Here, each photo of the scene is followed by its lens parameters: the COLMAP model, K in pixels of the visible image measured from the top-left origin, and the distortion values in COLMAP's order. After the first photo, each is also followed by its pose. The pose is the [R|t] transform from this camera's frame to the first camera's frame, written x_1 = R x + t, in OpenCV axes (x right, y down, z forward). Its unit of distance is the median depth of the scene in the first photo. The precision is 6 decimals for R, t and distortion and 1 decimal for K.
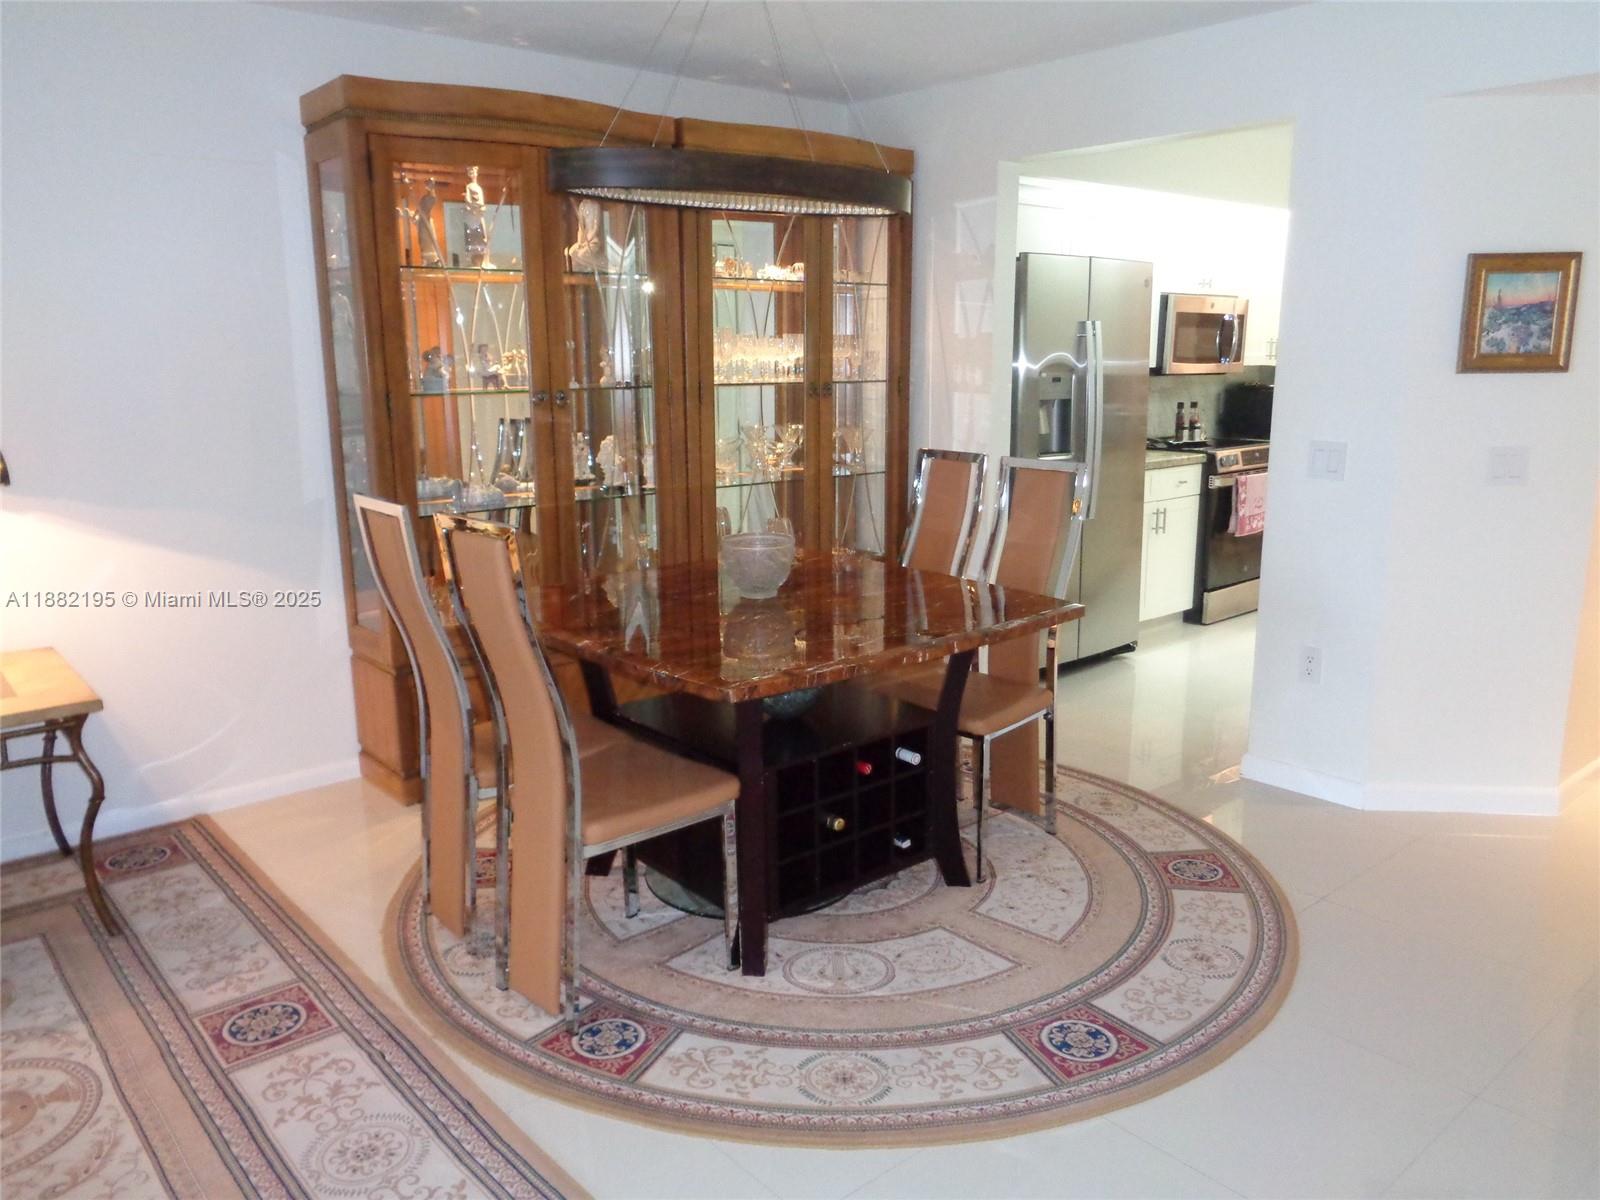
lens RADIAL K [[1197.6, 0, 788.6], [0, 1197.6, 602.2], [0, 0, 1]] dist [-0.009175, 0.003200]
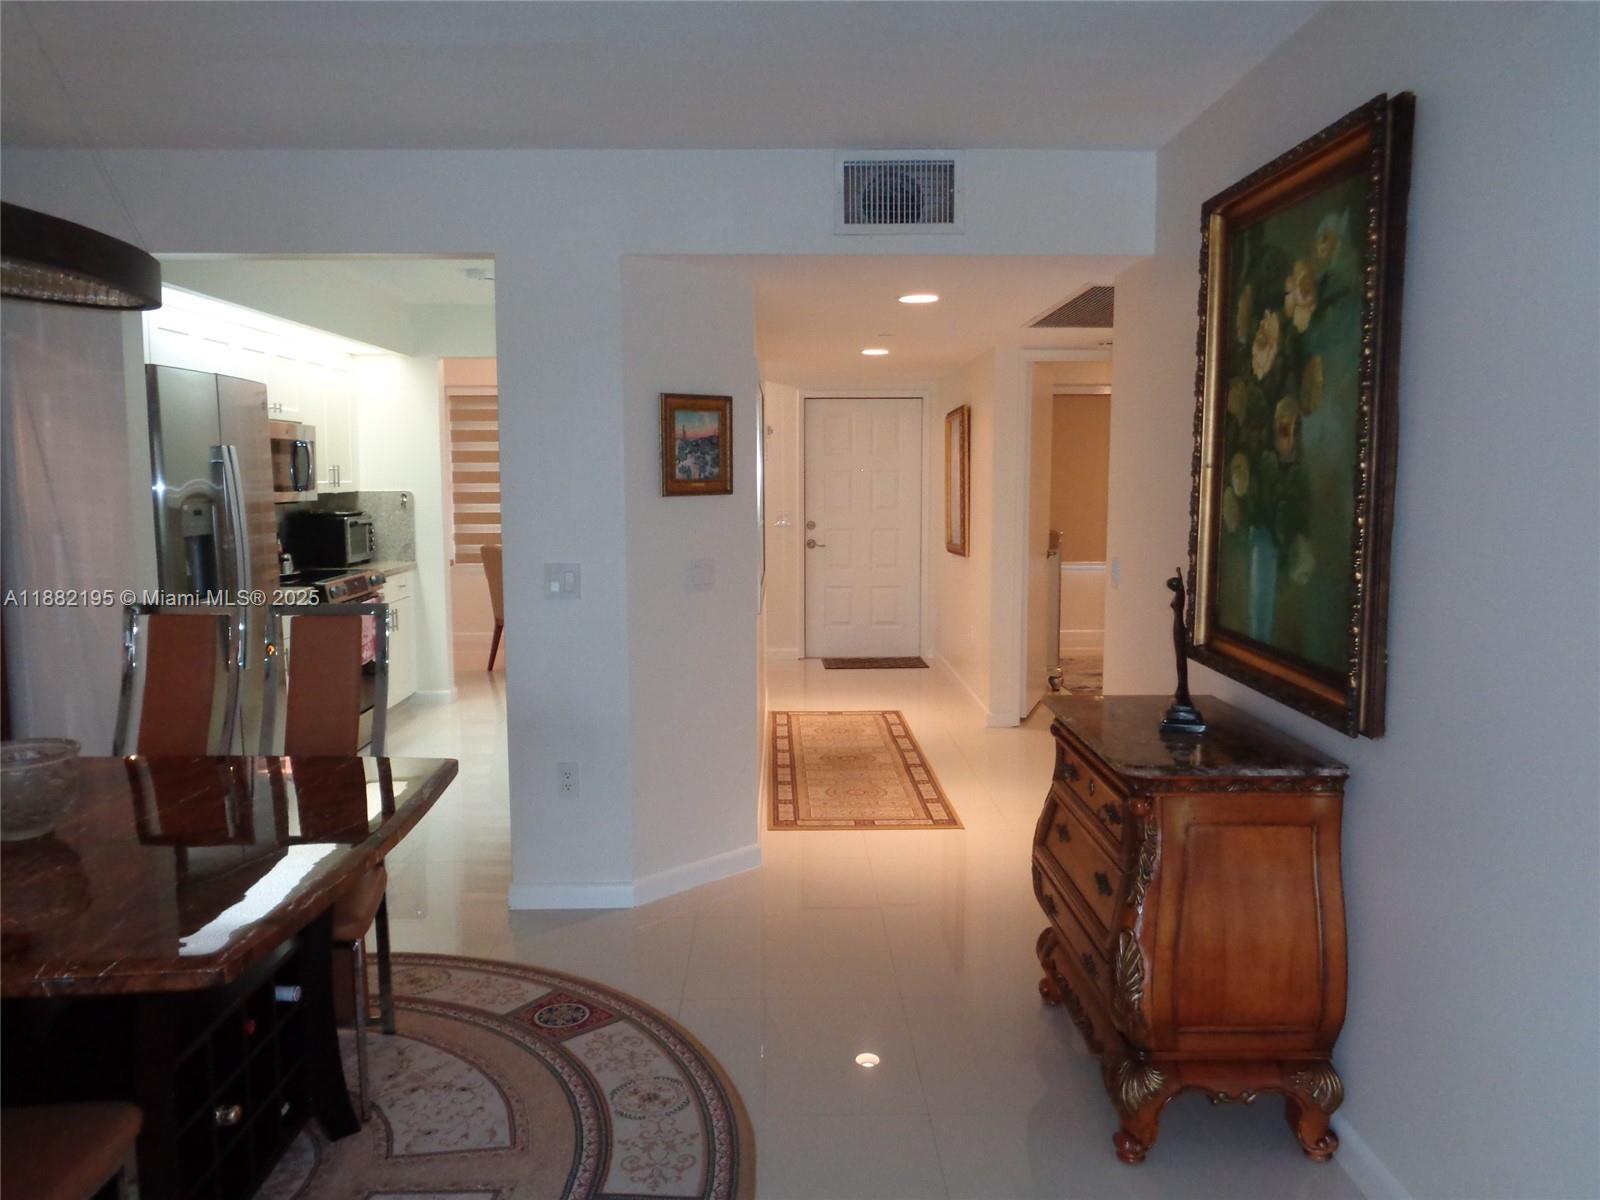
lens RADIAL K [[1206.6, 0, 804.3], [0, 1206.6, 598.2], [0, 0, 1]] dist [-0.006574, -0.002916]
pose [[0.632449, -0.079736, 0.770487, -0.171594], [0.162046, 0.986298, -0.030945, -0.029055], [-0.757462, 0.144426, 0.636704, 0.135020]]
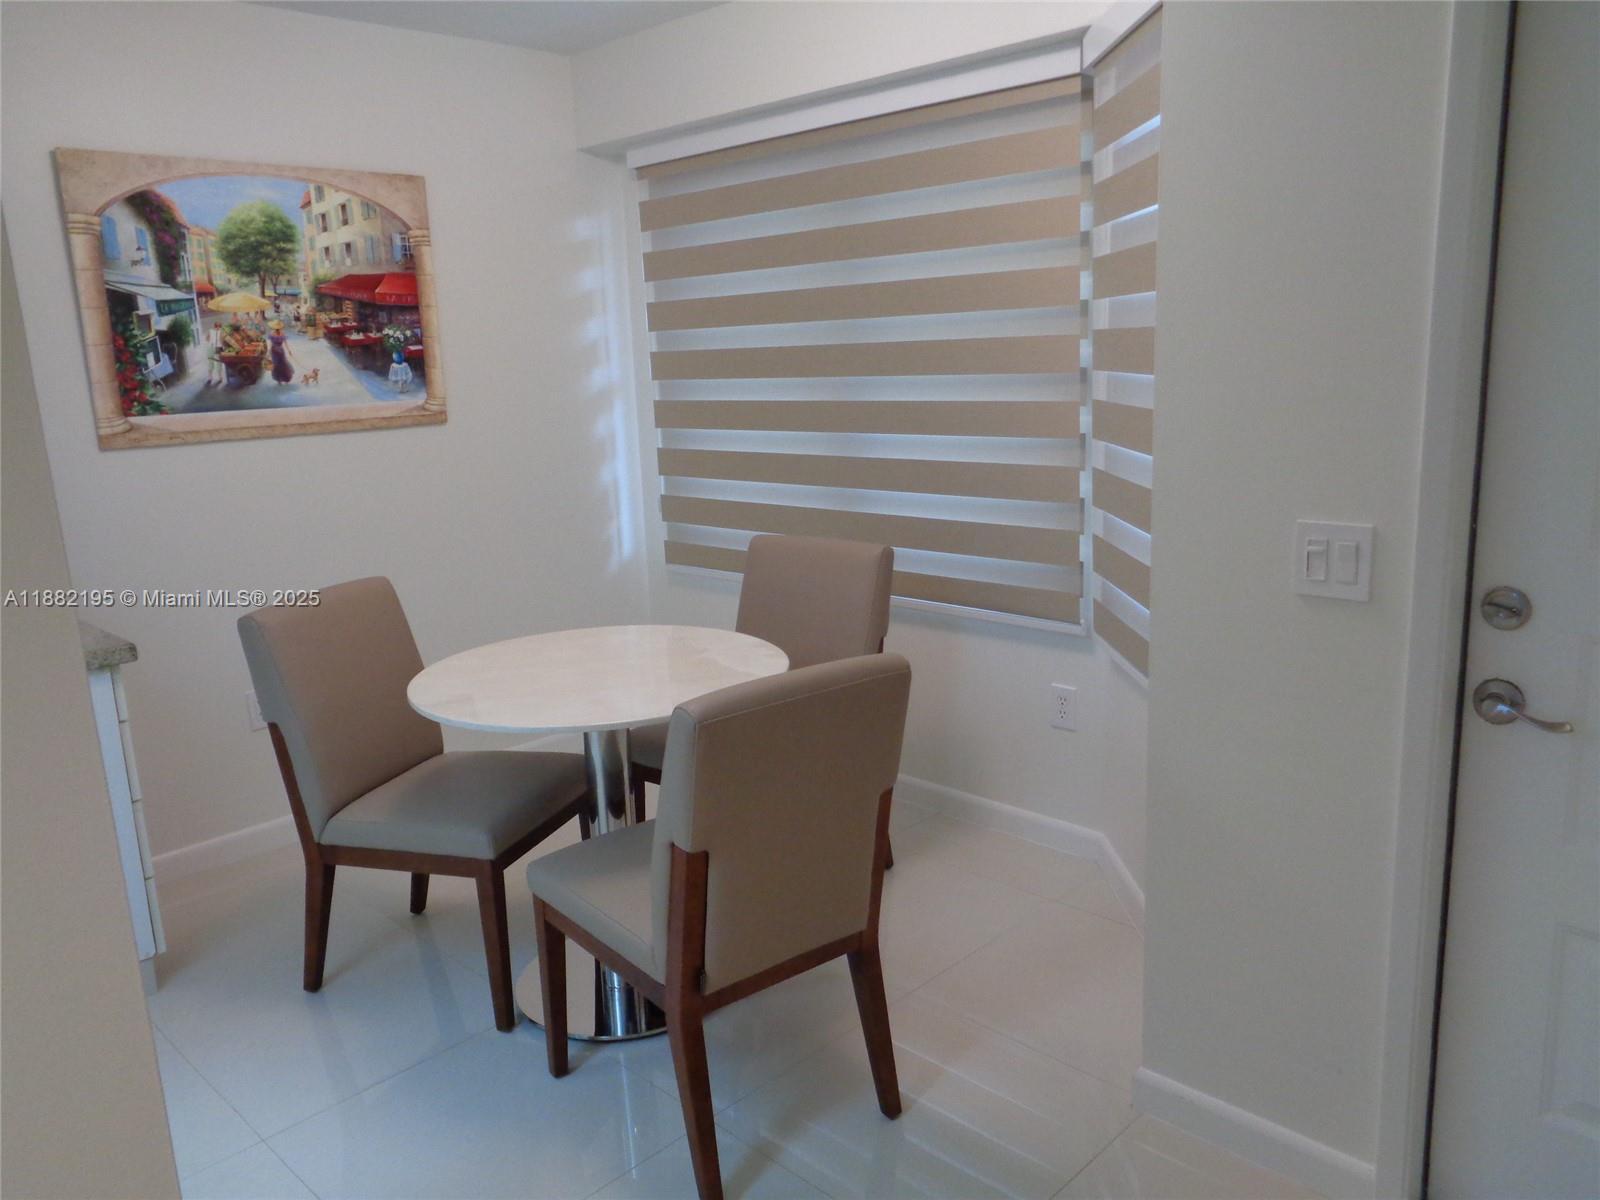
lens RADIAL K [[1199.7, 0, 800.0], [0, 1199.7, 600.0], [0, 0, 1]] dist [0.003404, 0.003420]
pose [[0.995695, -0.045234, 0.080906, 1.053404], [0.045872, 0.998929, -0.006043, -0.207313], [-0.080546, 0.009729, 0.996703, 0.966631]]
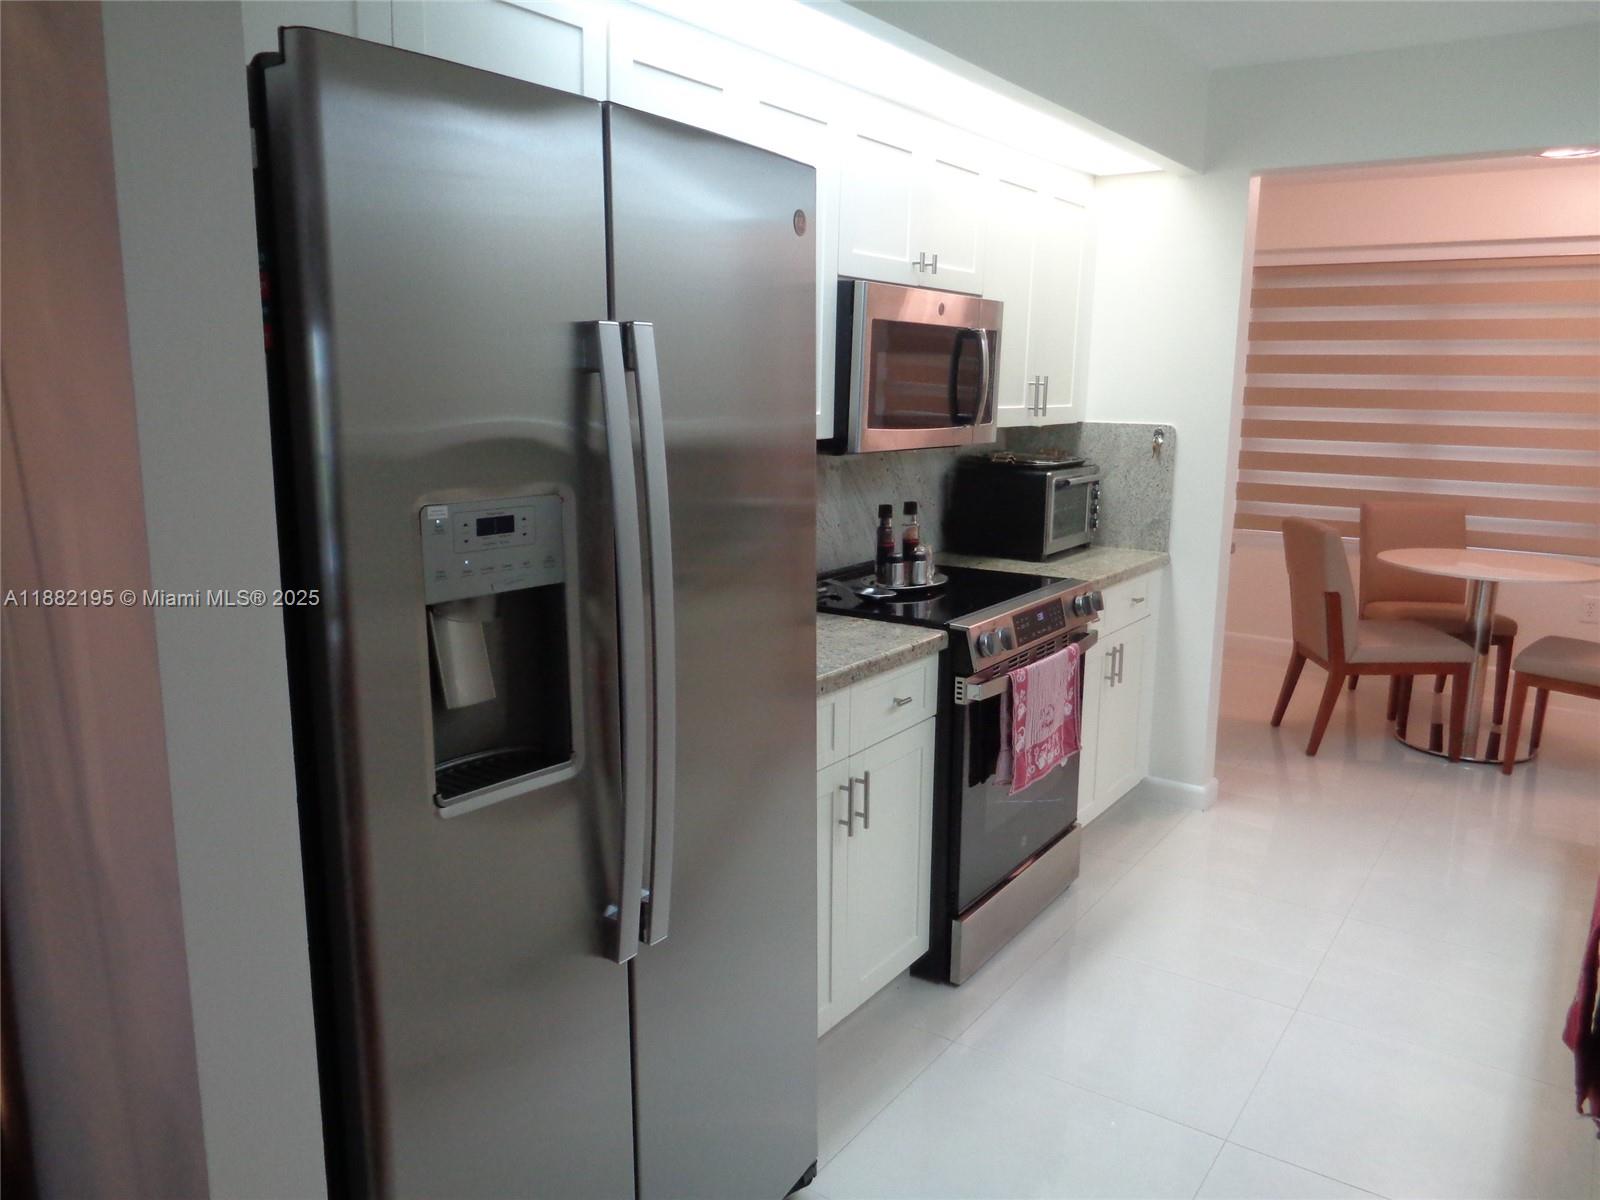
lens RADIAL K [[1197.6, 0, 788.6], [0, 1197.6, 602.2], [0, 0, 1]] dist [-0.009175, 0.003200]
pose [[0.967618, -0.034225, 0.250087, 0.221782], [0.039720, 0.999067, -0.016957, -0.161748], [-0.249274, 0.026341, 0.968075, 0.717864]]
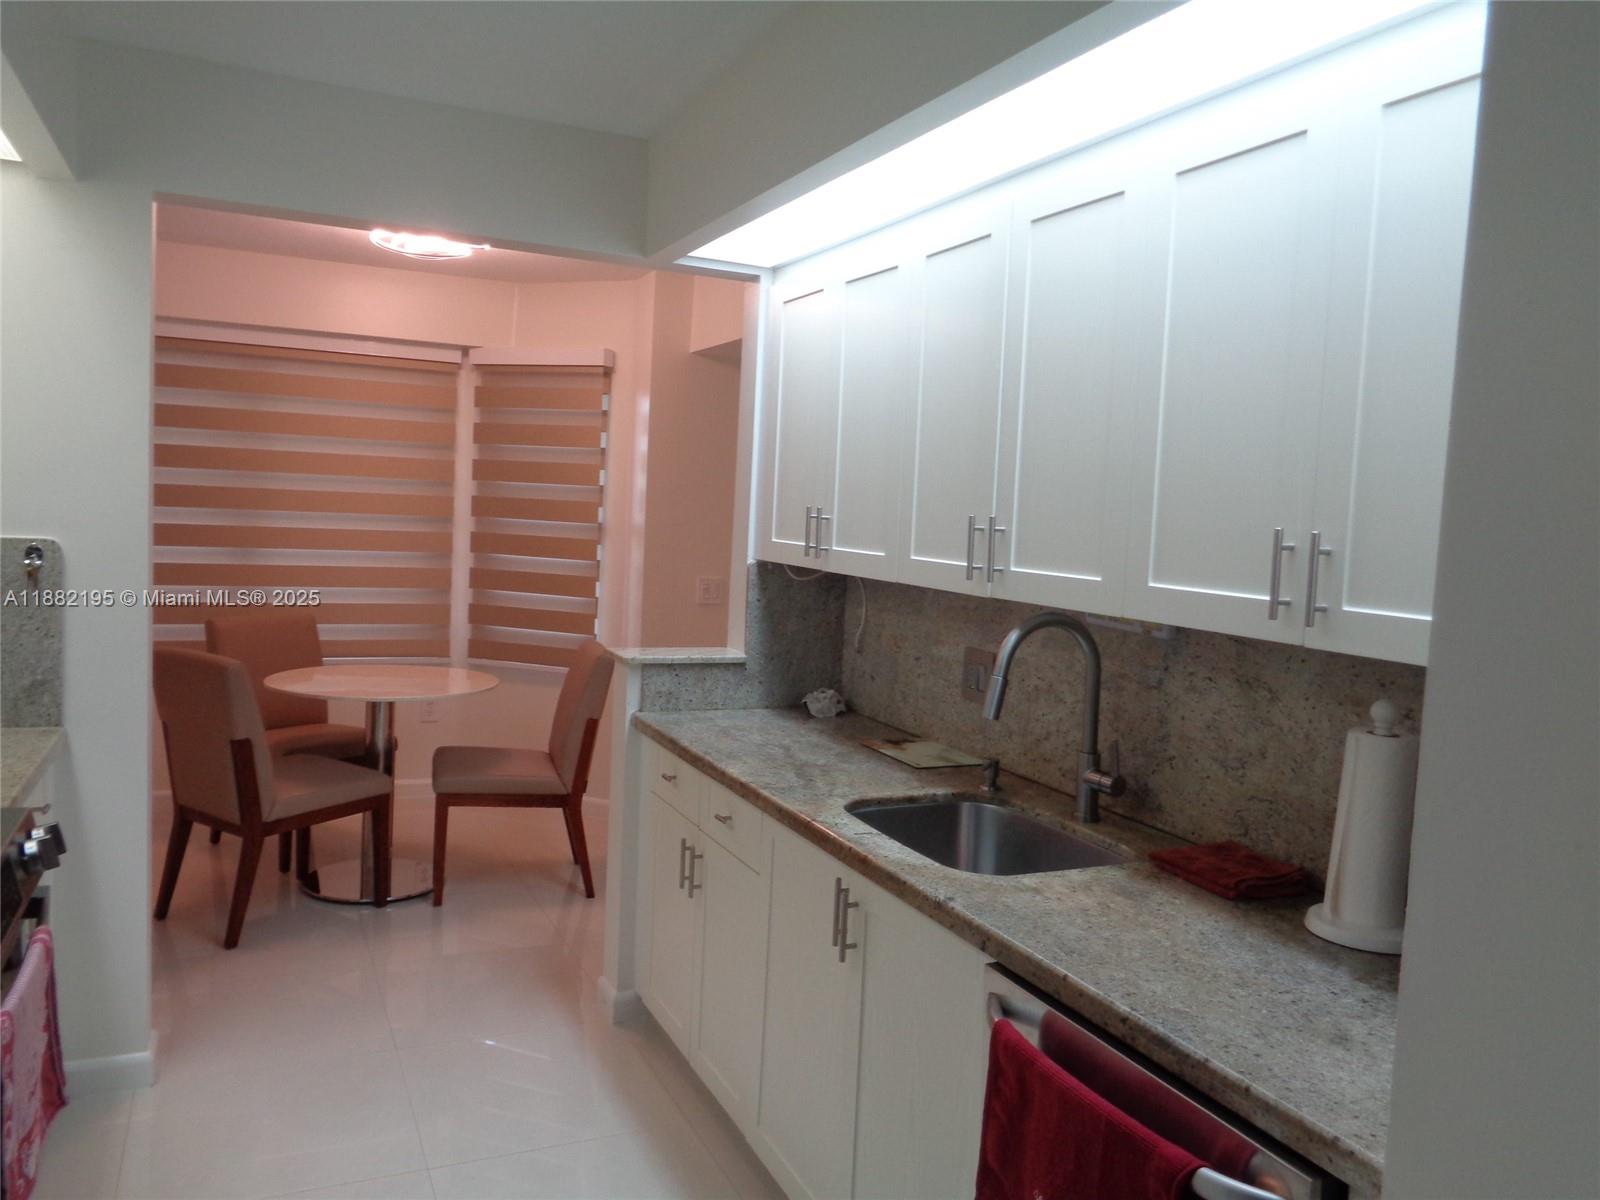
lens RADIAL K [[1206.6, 0, 804.3], [0, 1206.6, 598.2], [0, 0, 1]] dist [-0.006574, -0.002916]
pose [[0.268998, -0.060056, 0.961267, 0.241000], [0.151057, 0.988333, 0.019476, -0.216976], [-0.951221, 0.139967, 0.274931, 0.958570]]
